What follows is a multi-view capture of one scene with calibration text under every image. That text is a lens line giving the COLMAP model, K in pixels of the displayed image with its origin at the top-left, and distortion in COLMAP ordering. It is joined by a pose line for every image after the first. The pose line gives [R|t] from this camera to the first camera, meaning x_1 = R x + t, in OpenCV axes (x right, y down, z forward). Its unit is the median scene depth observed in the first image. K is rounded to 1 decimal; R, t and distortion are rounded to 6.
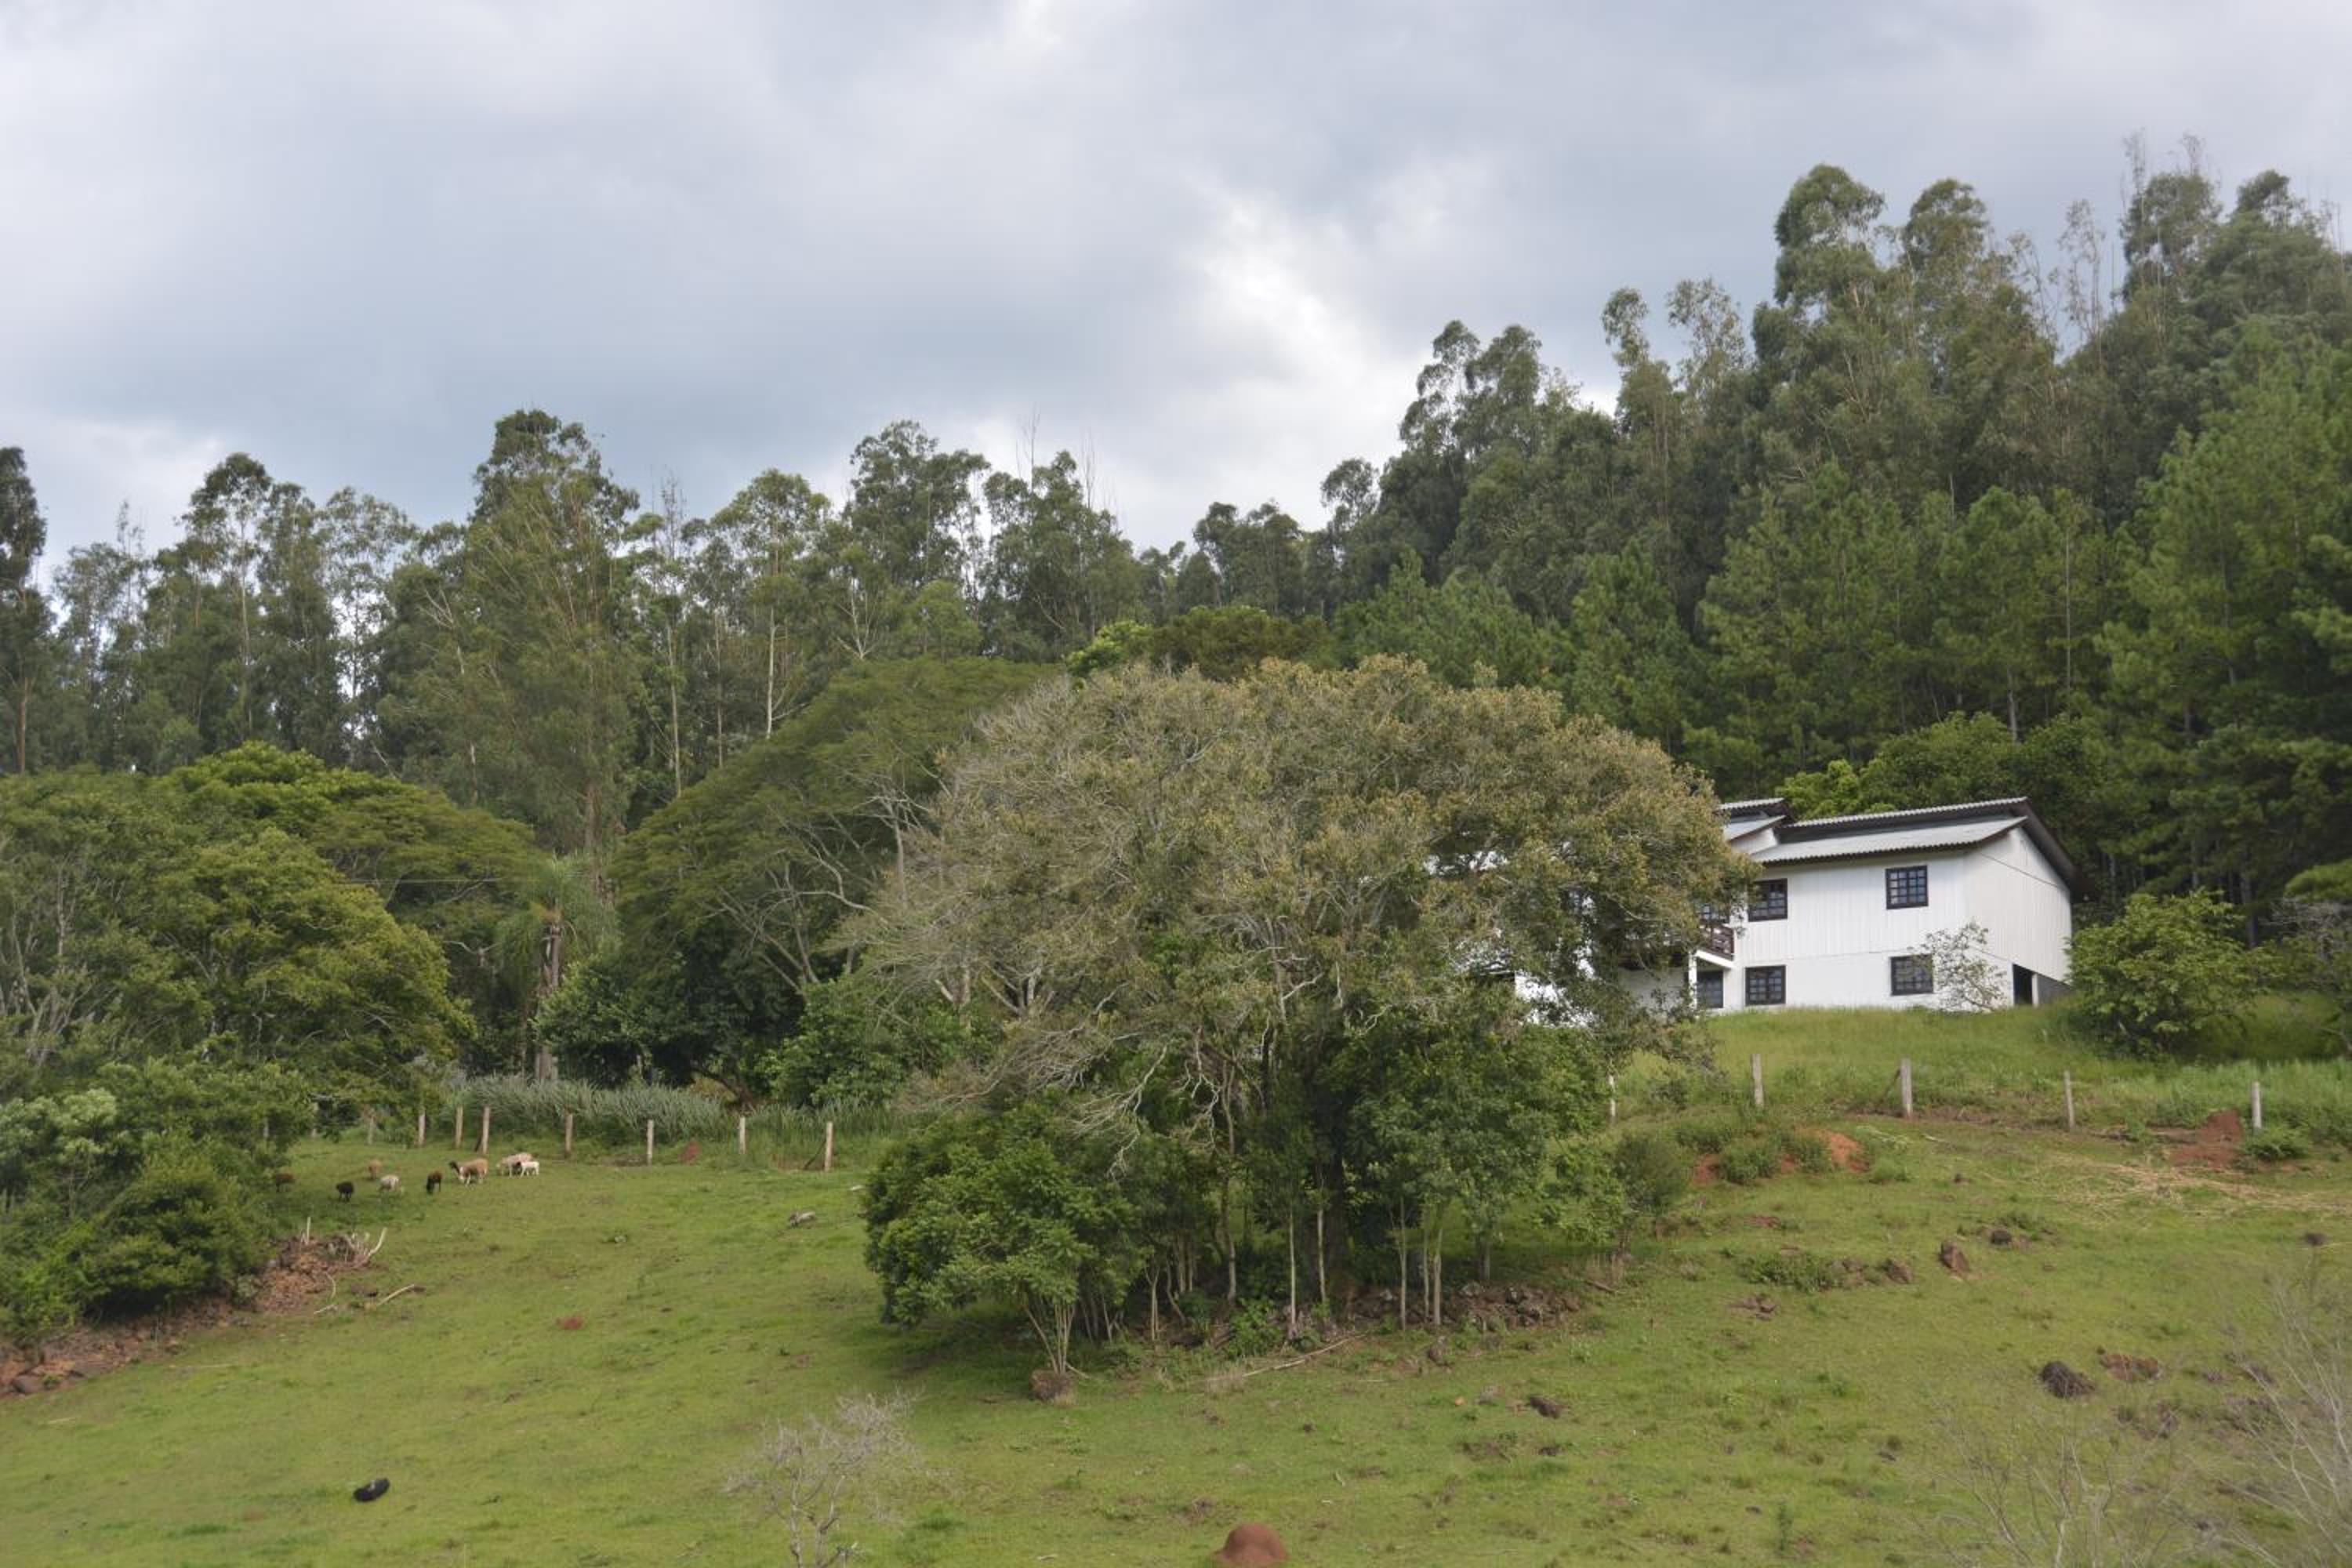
lens RADIAL K [[3794.2, 0, 1301.5], [0, 3794.2, 786.2], [0, 0, 1]] dist [0.253763, 0.166087]
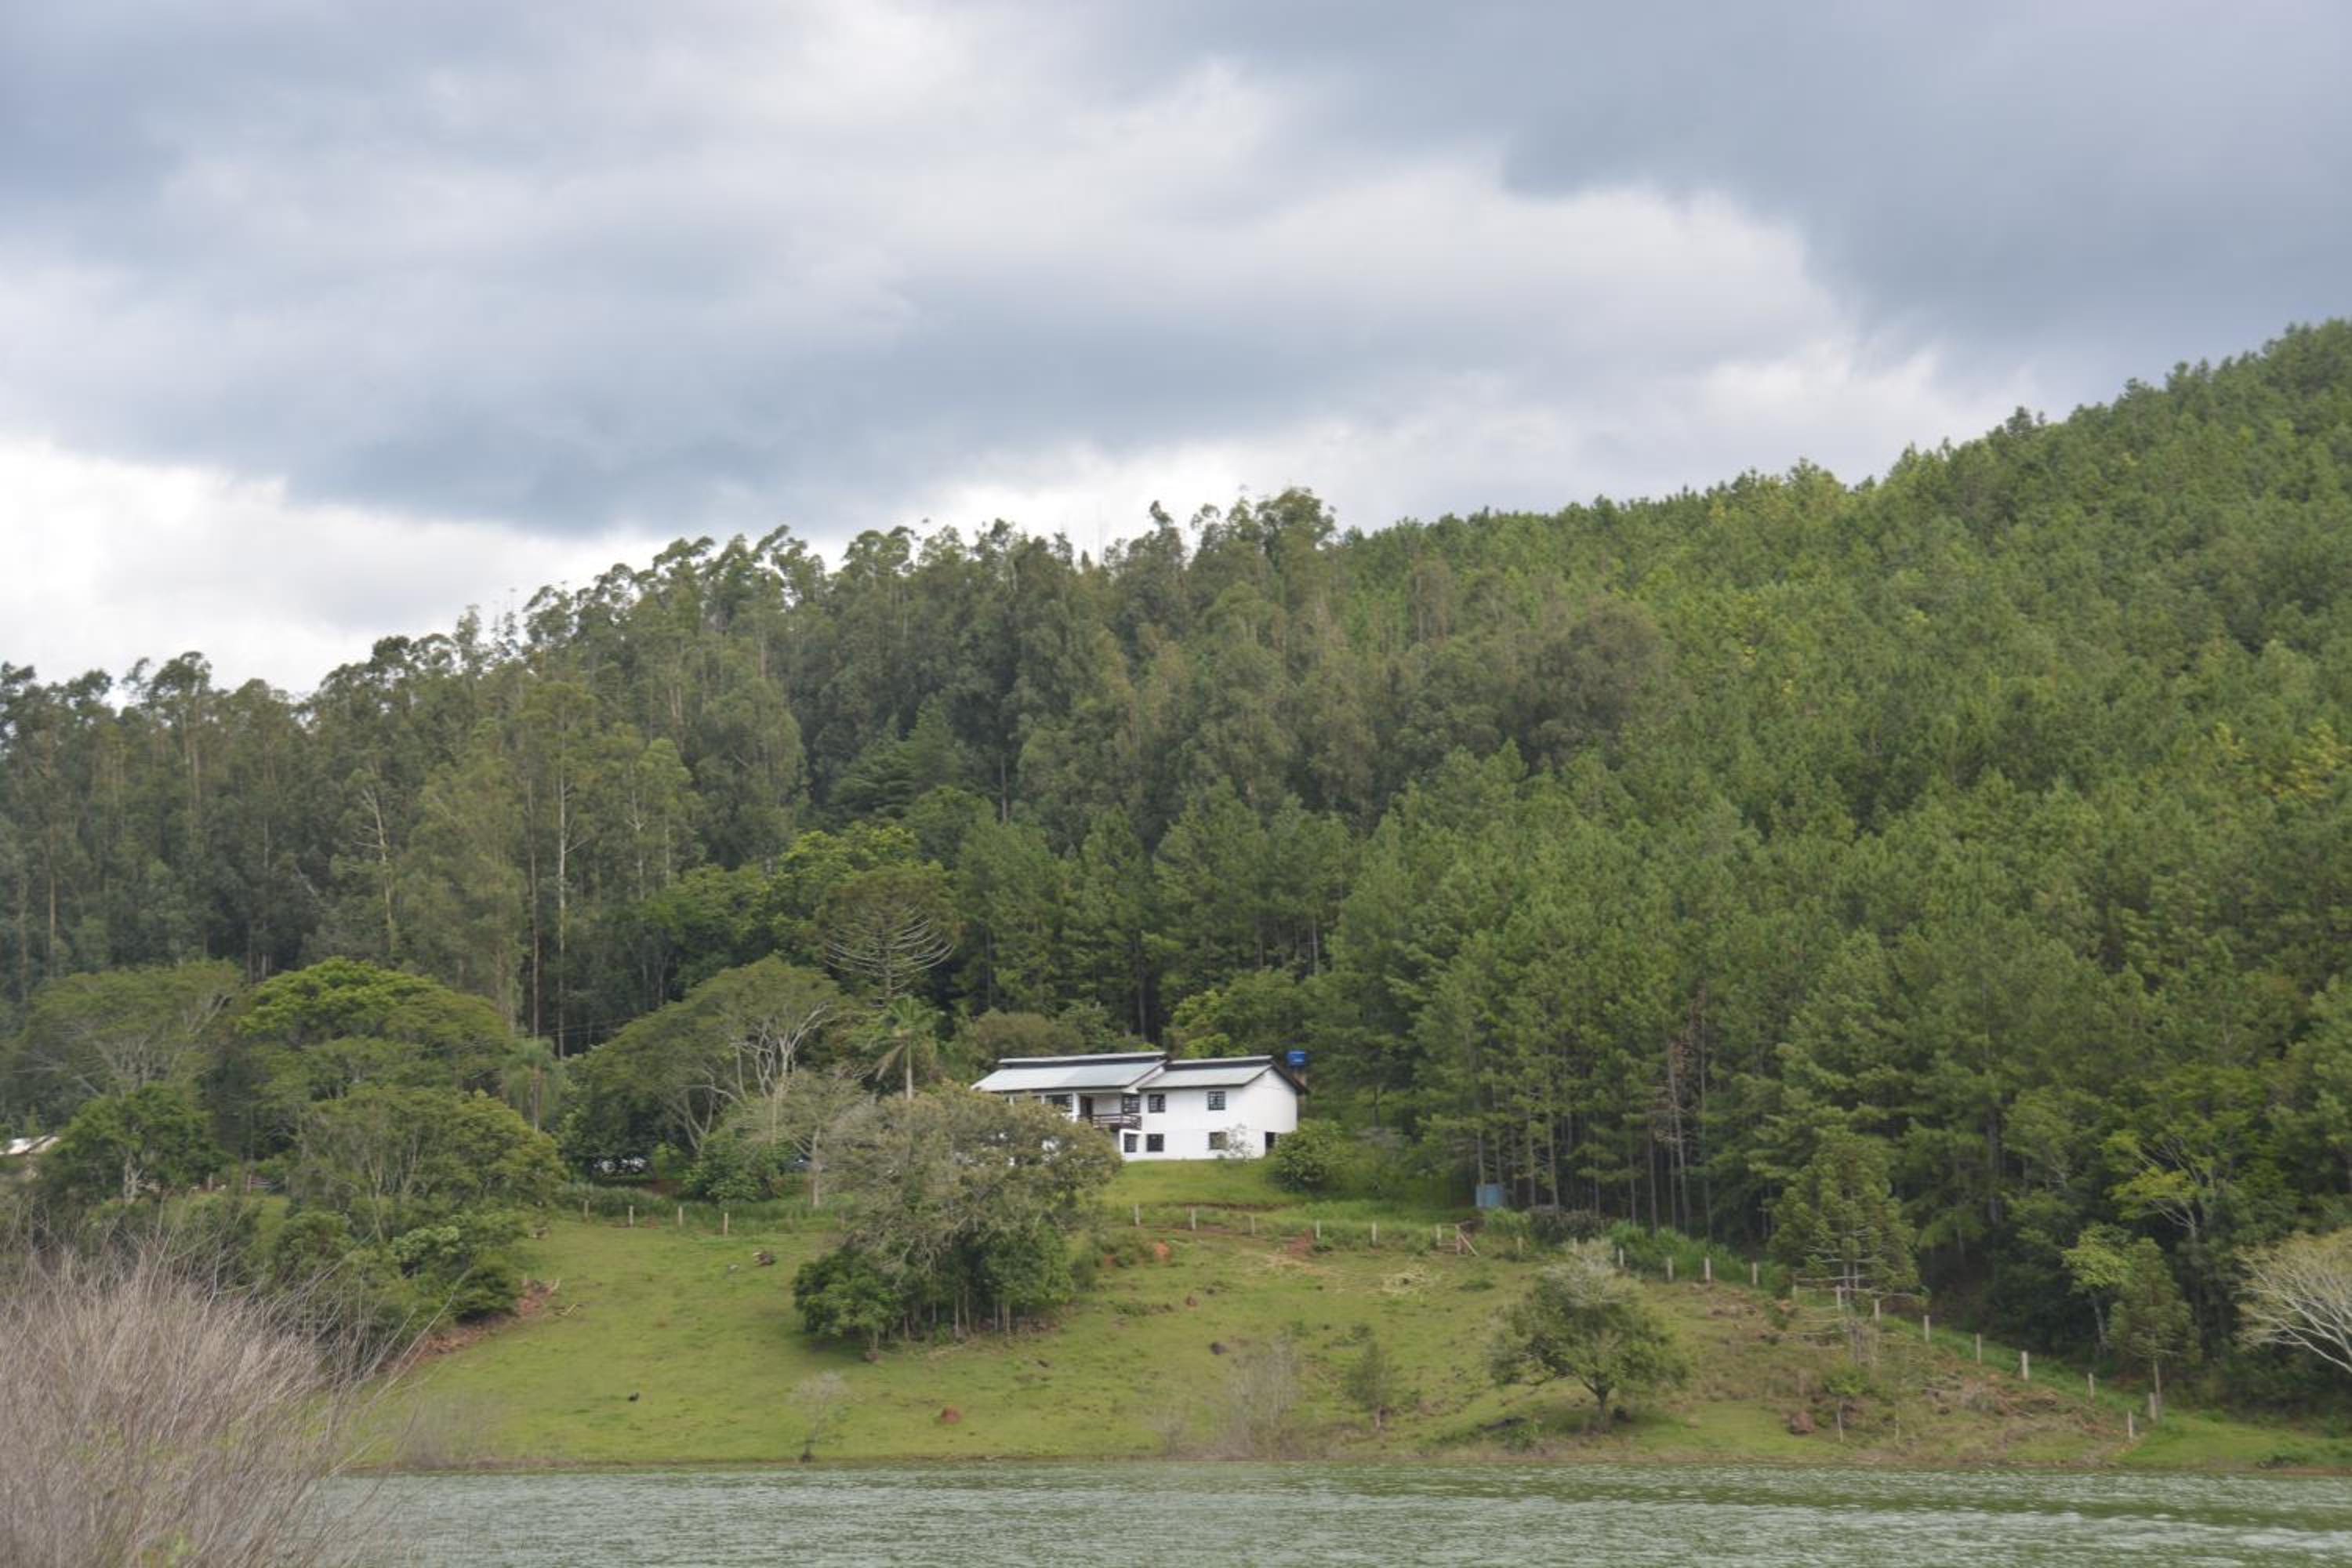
lens RADIAL K [[3794.2, 0, 1301.5], [0, 3794.2, 786.2], [0, 0, 1]] dist [0.253763, 0.166087]
pose [[0.993165, 0.000760, 0.116716, -0.068657], [-0.006825, 0.998646, 0.051574, -0.356201], [-0.116519, -0.052018, 0.991825, -1.575842]]
